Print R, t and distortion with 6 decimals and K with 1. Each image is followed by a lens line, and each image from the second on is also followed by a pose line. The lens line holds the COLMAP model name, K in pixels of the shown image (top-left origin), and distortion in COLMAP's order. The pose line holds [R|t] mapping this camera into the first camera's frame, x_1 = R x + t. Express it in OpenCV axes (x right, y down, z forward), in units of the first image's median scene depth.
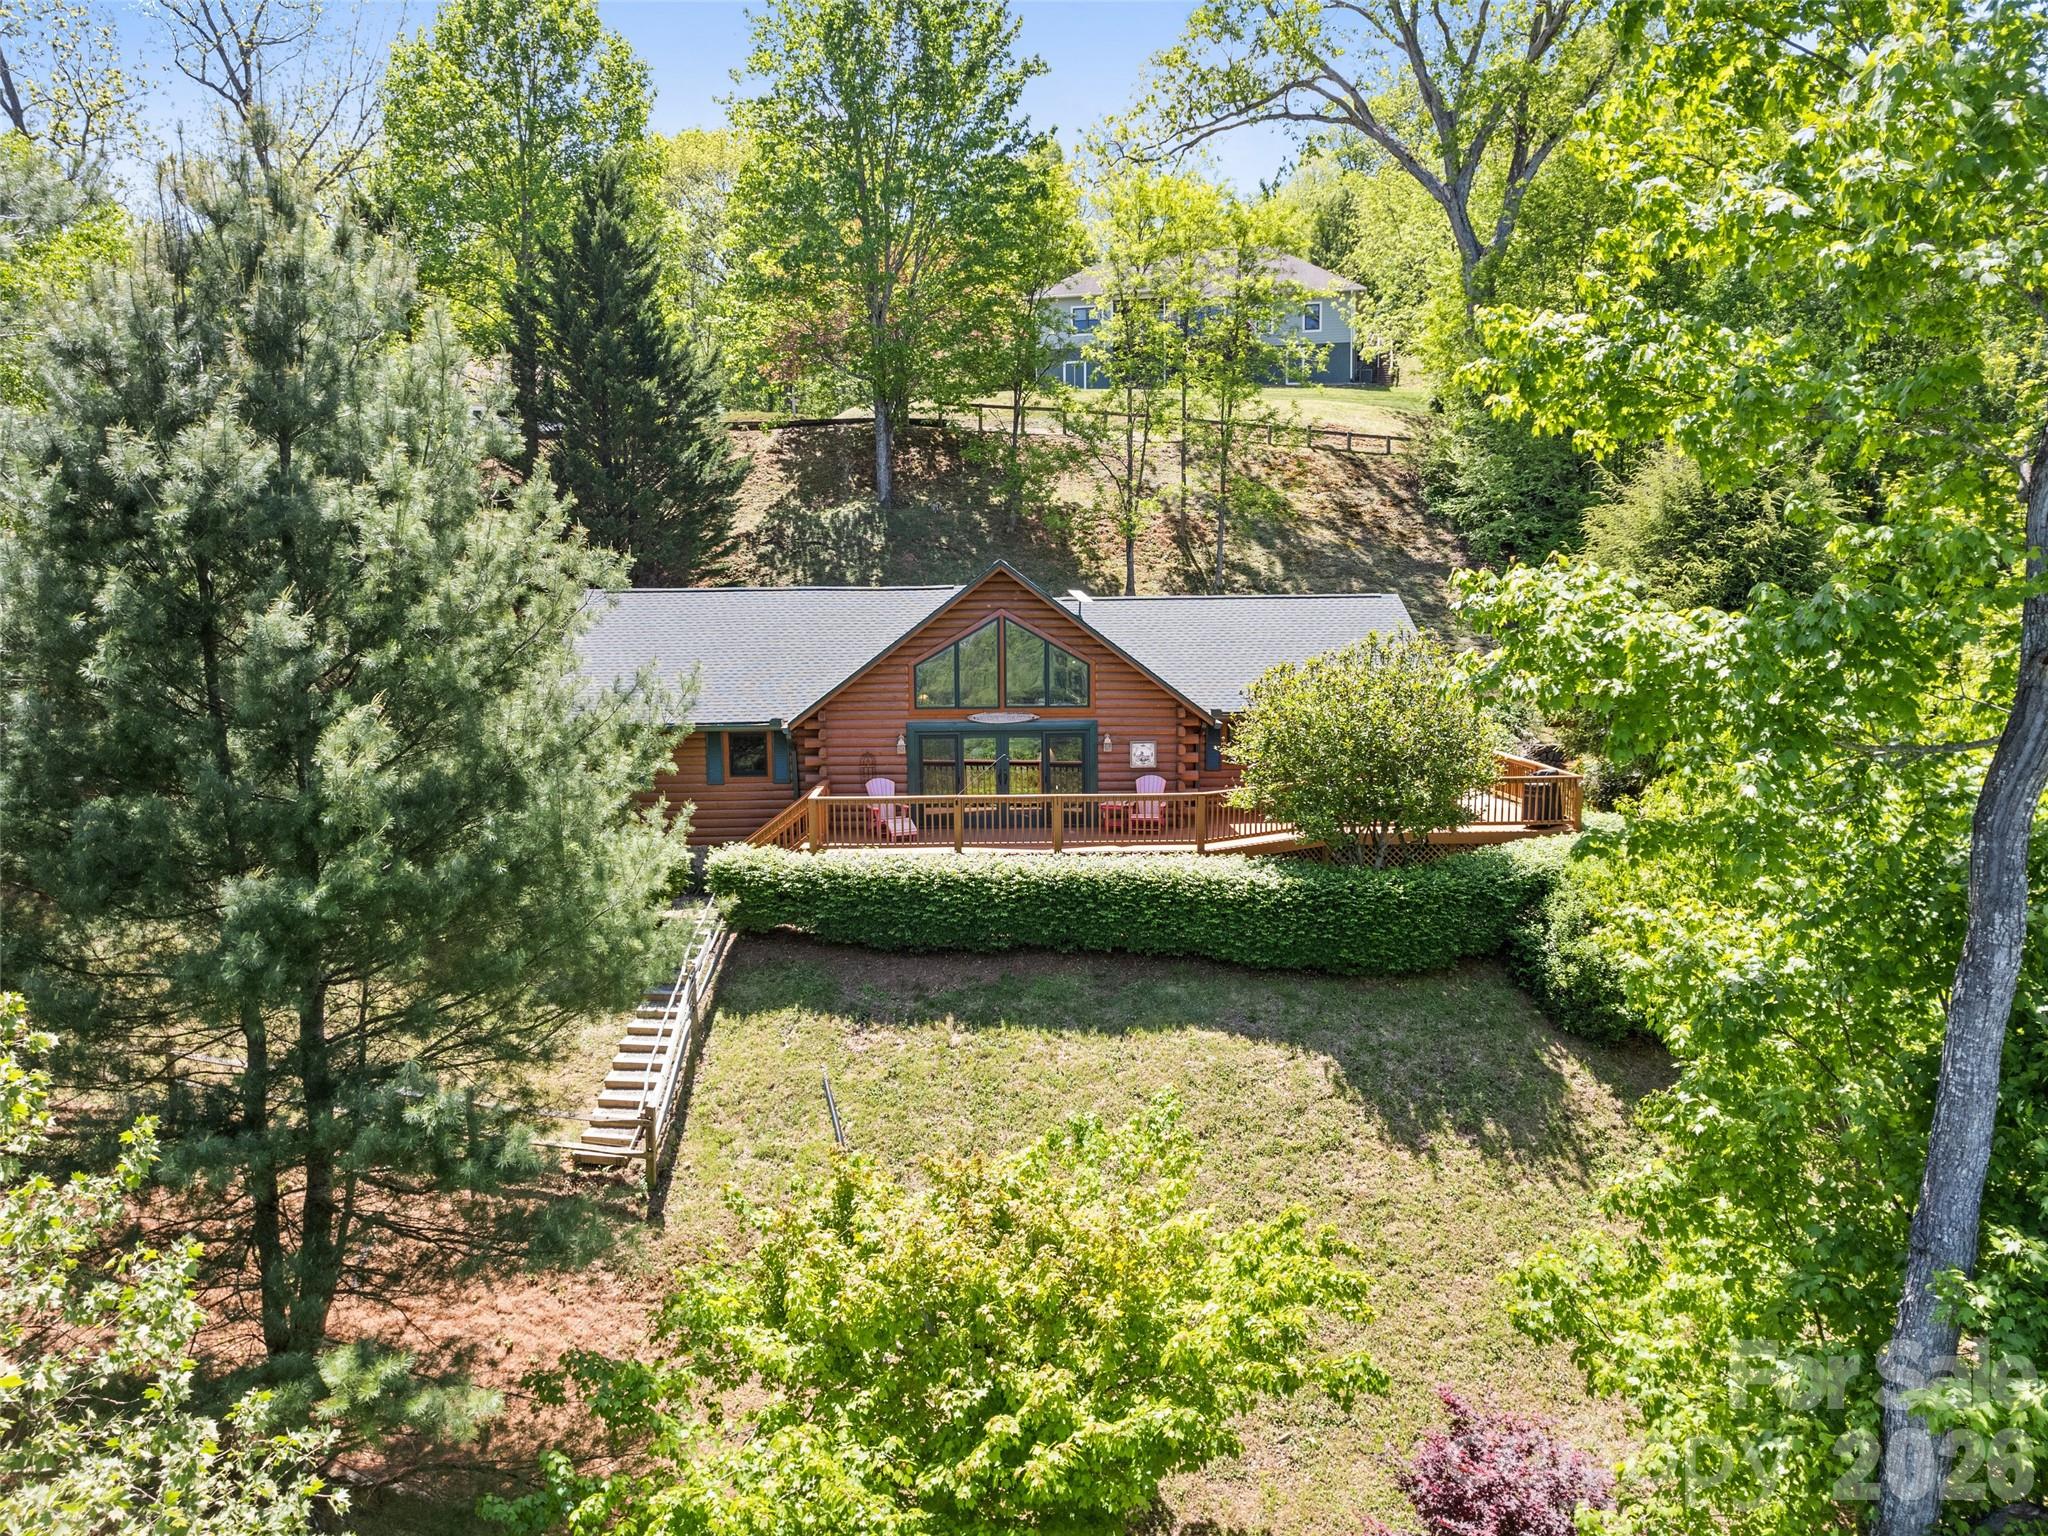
lens RADIAL K [[1479.4, 0, 1026.1], [0, 1479.4, 760.1], [0, 0, 1]] dist [-0.020770, -0.004545]
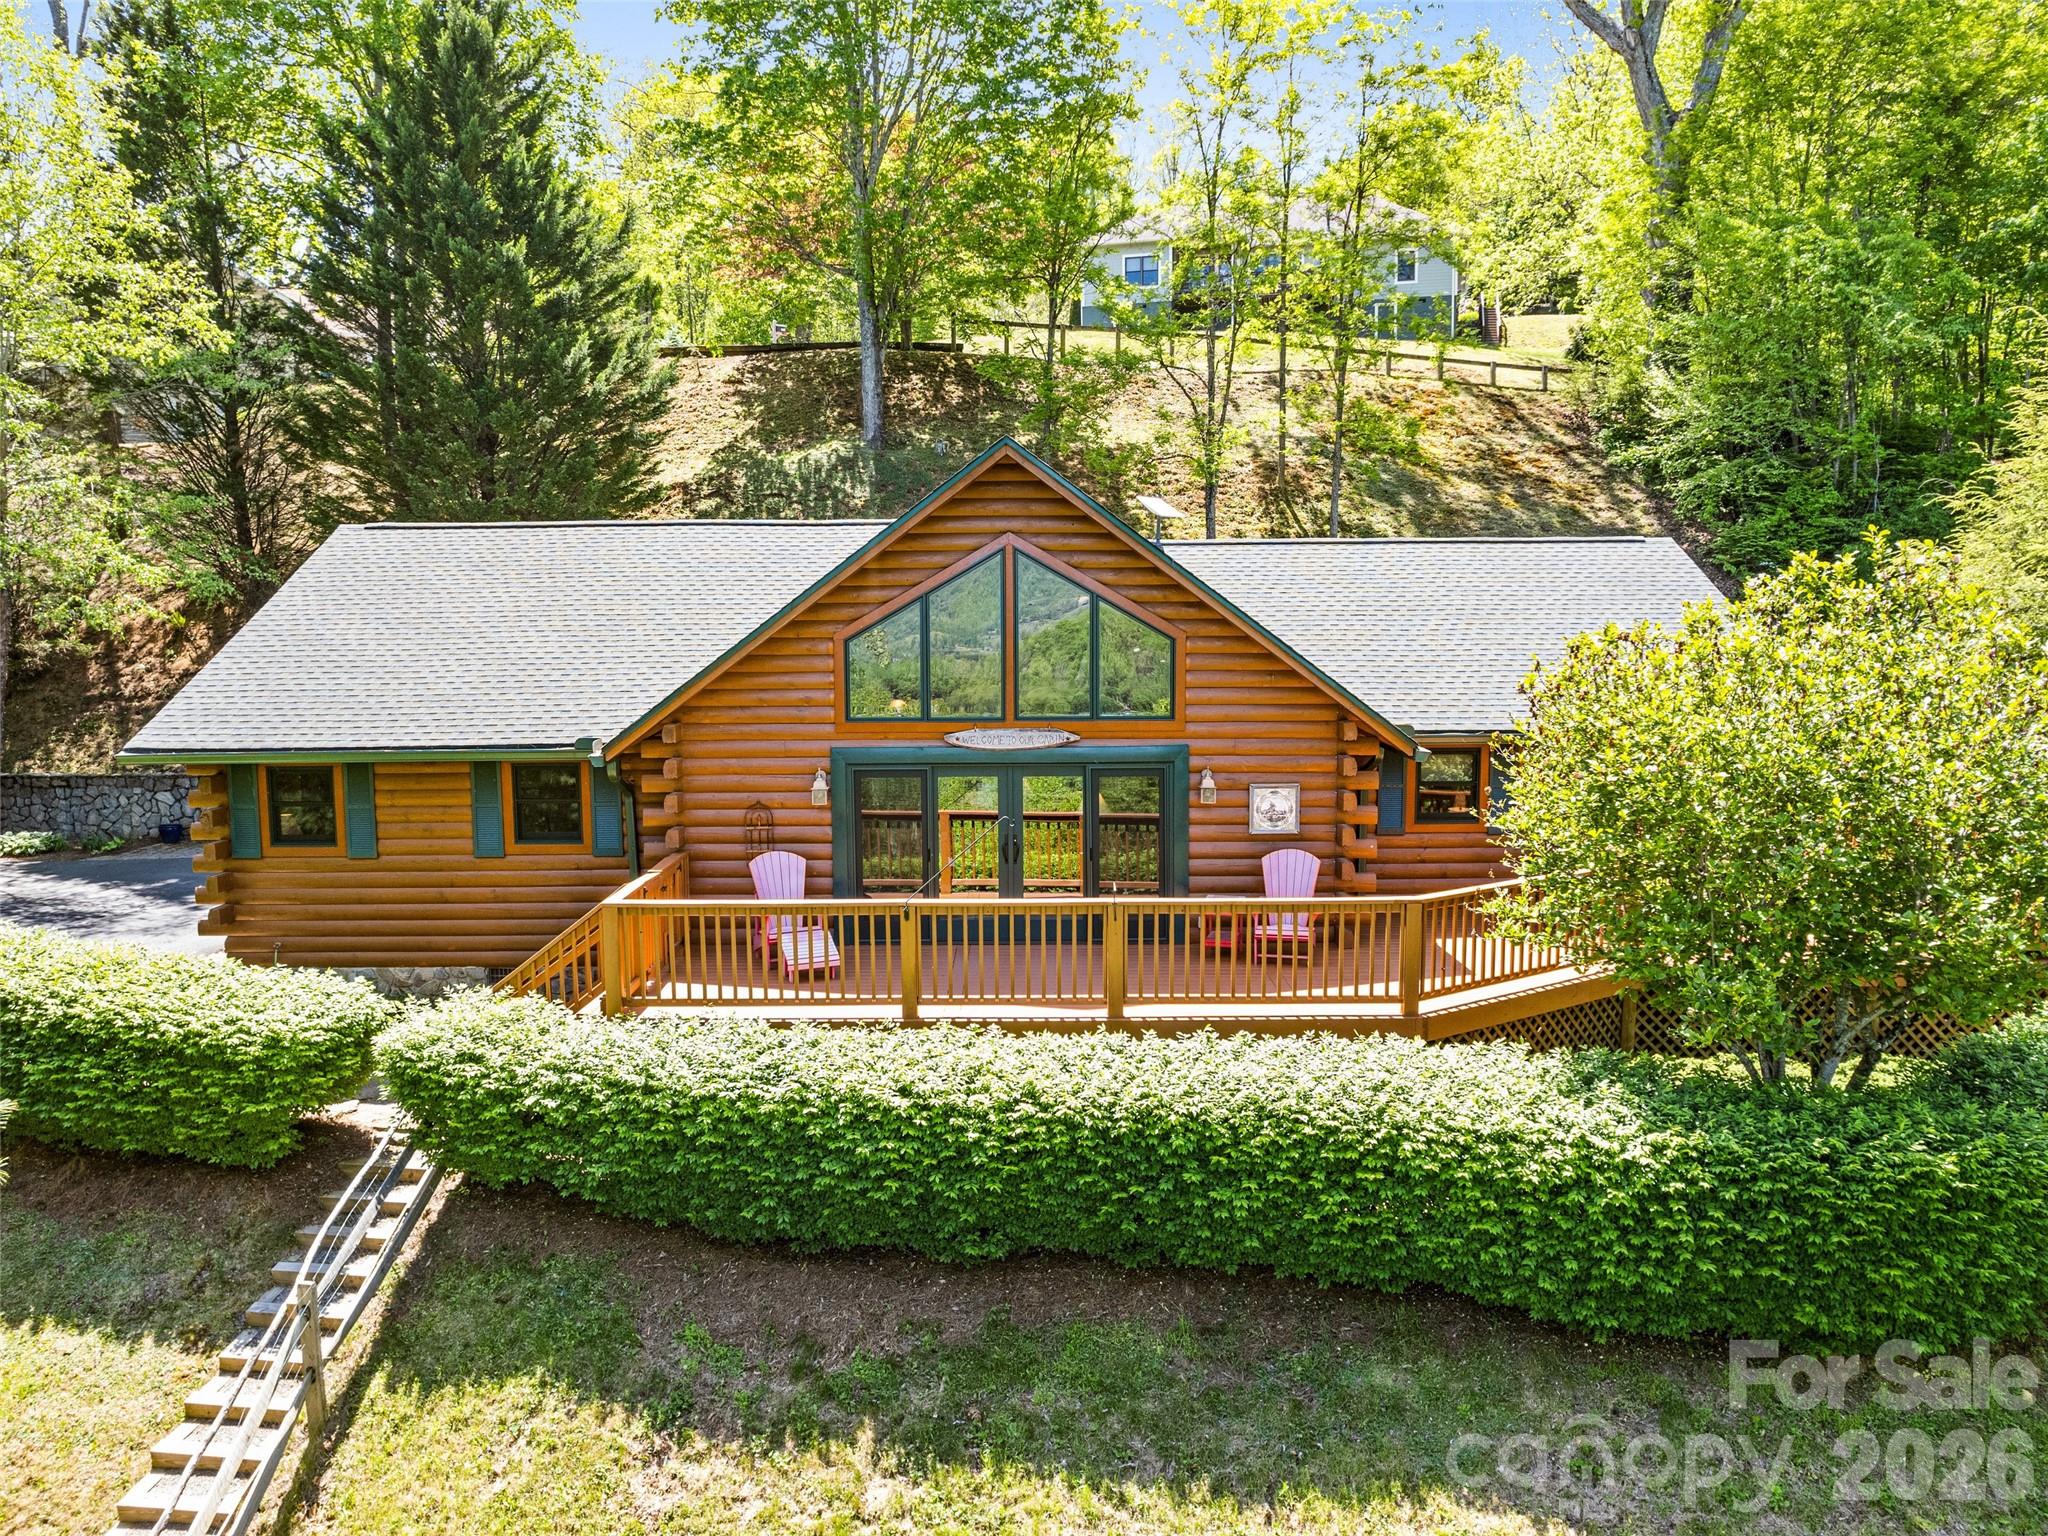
lens RADIAL K [[1479.4, 0, 1025.1], [0, 1479.4, 772.9], [0, 0, 1]] dist [-0.020770, -0.004545]
pose [[0.999532, 0.005559, -0.030065, 0.005739], [-0.005632, 0.999981, -0.002341, -0.015238], [0.030052, 0.002509, 0.999545, 0.466903]]
